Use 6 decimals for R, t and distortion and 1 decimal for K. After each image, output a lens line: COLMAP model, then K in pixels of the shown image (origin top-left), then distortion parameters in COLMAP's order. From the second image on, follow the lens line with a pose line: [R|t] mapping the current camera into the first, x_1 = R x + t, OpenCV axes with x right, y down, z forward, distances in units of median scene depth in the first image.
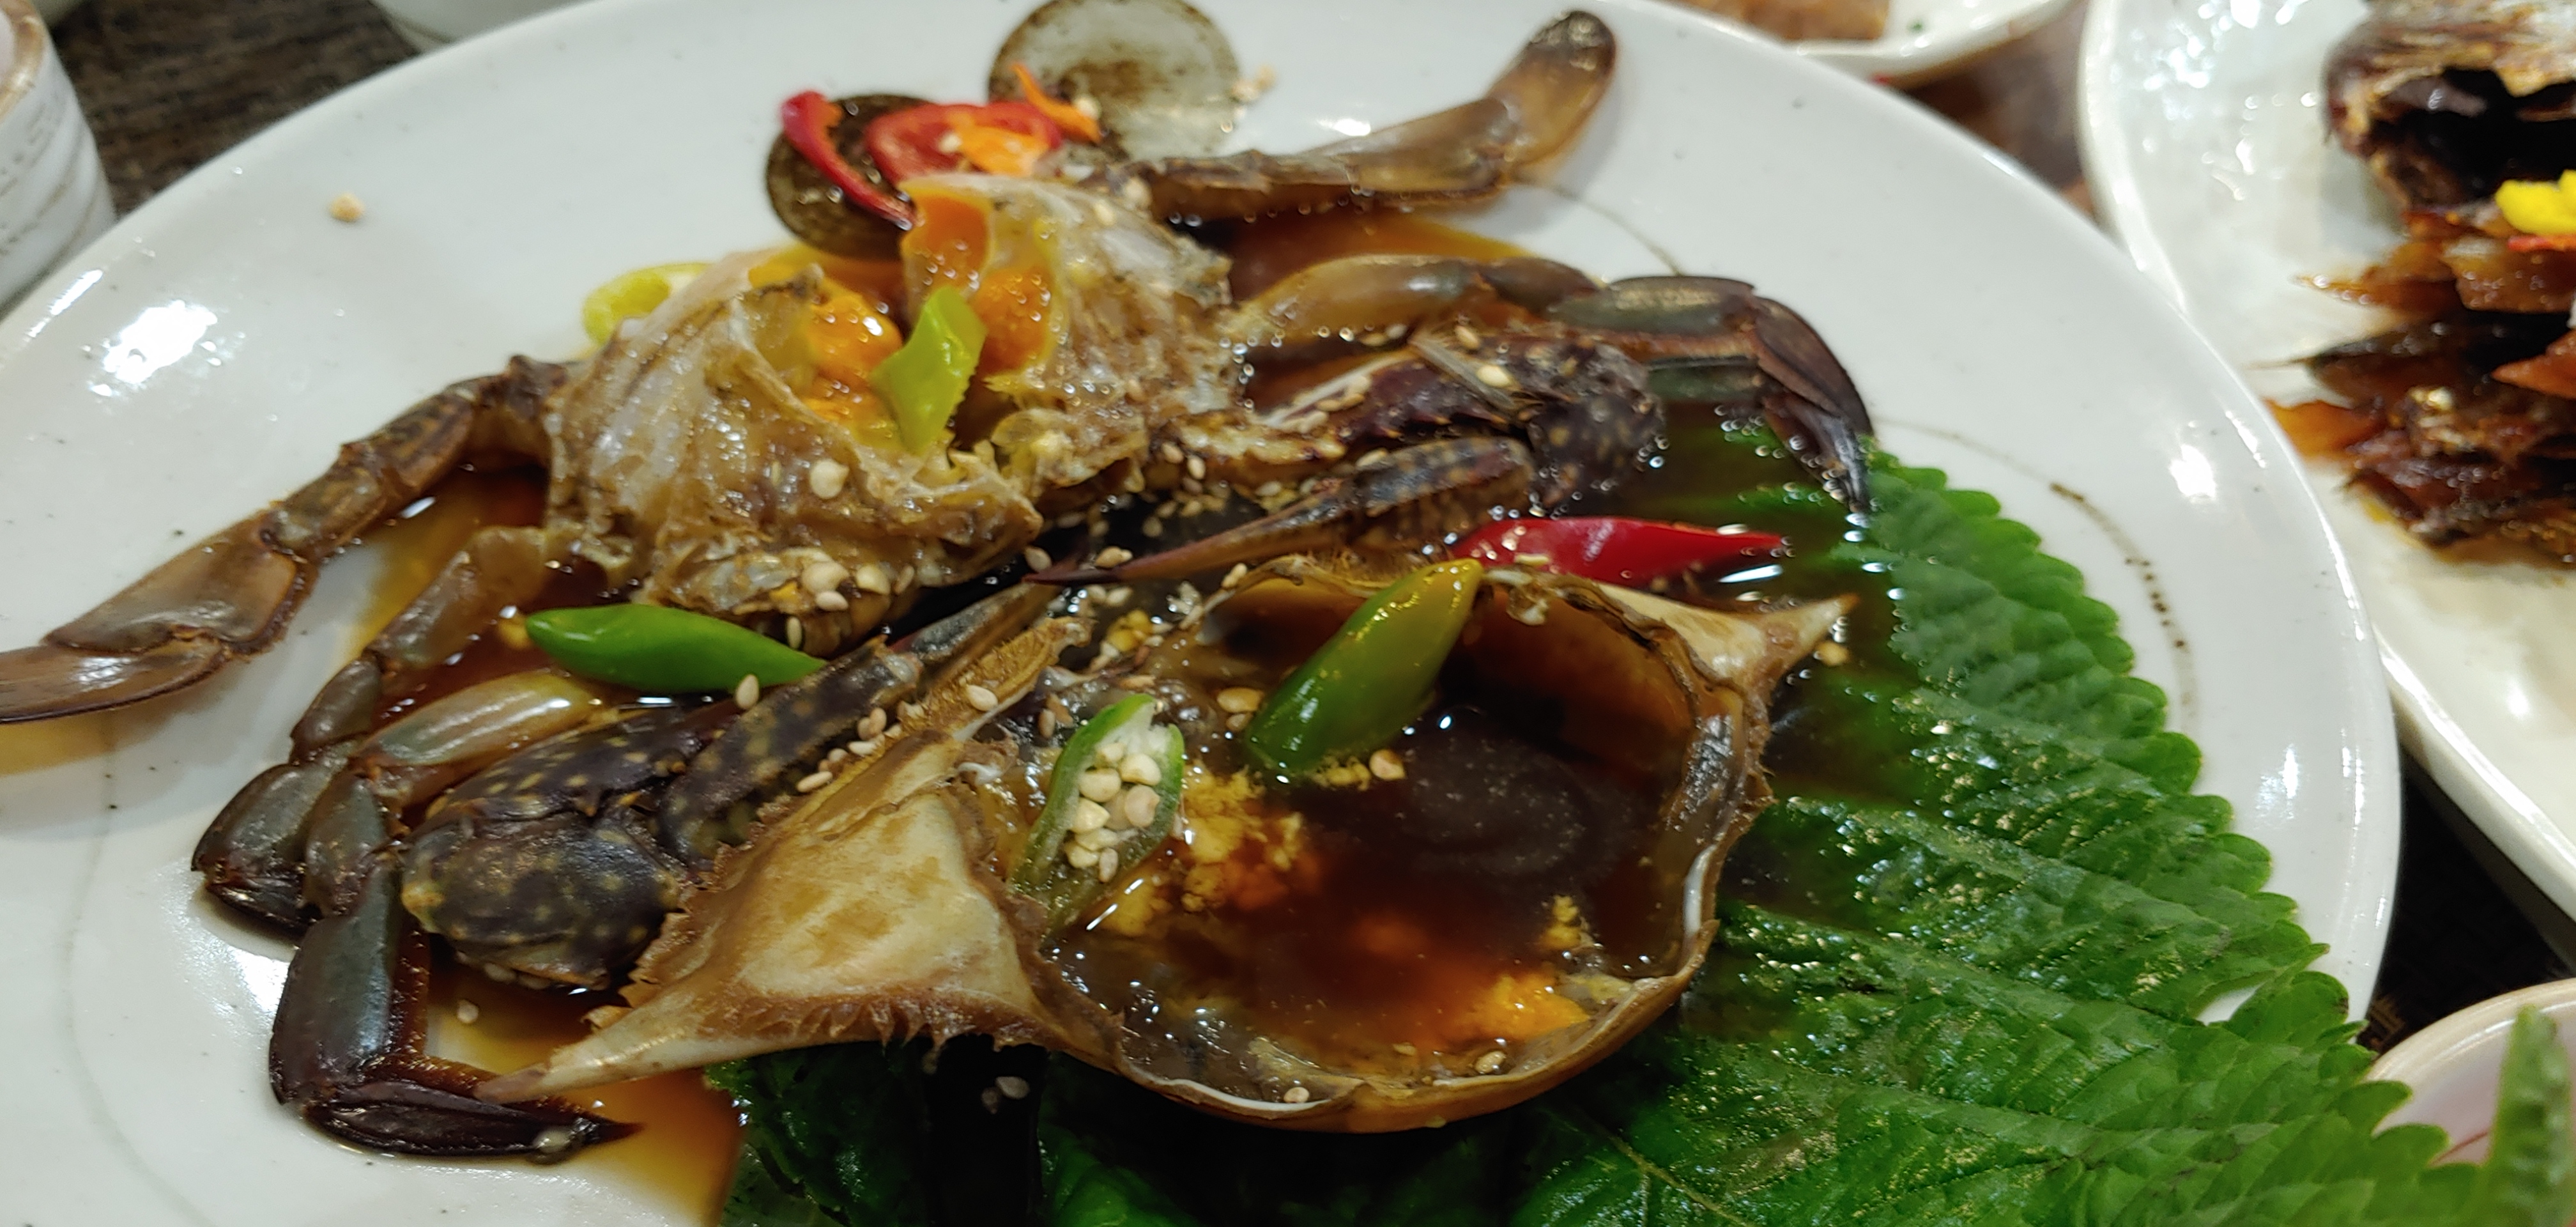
lens RADIAL K [[1901.4, 0, 1288.0], [0, 1901.4, 613.5], [0, 0, 1]] dist [0.059415, -0.000190]
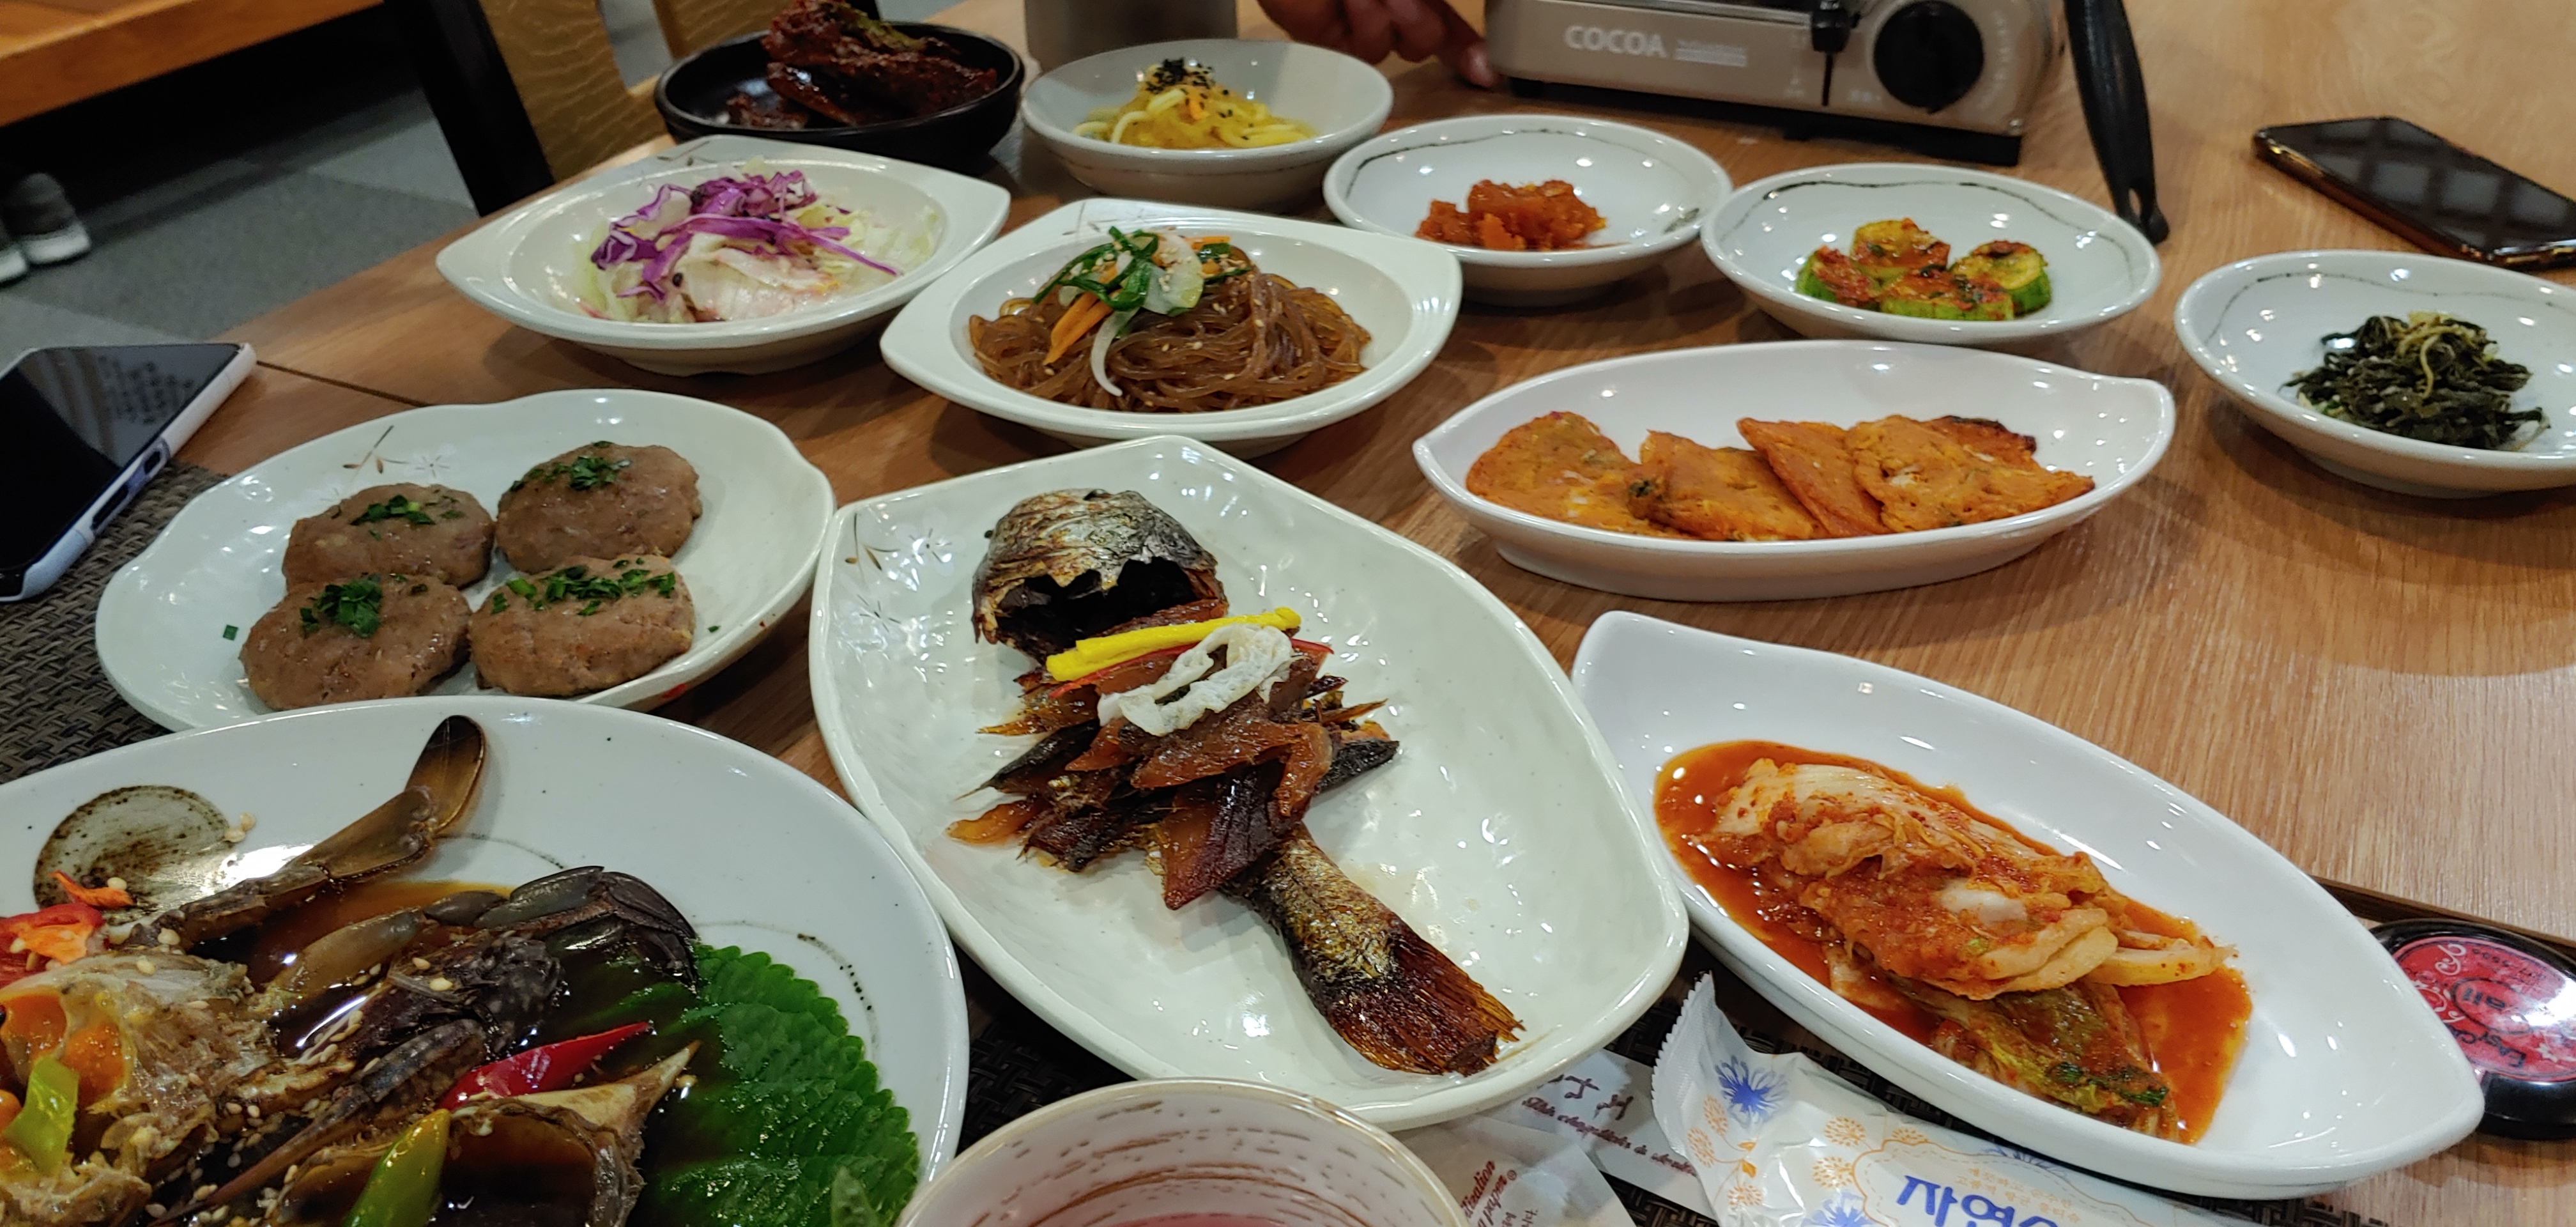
lens RADIAL K [[2033.8, 0, 1288.0], [0, 2033.8, 613.5], [0, 0, 1]] dist [0.000892, -0.010140]
pose [[0.883769, -0.277684, 0.376621, 0.182976], [0.339493, 0.934424, -0.107690, 0.008269], [-0.322020, 0.223033, 0.920087, -0.867329]]
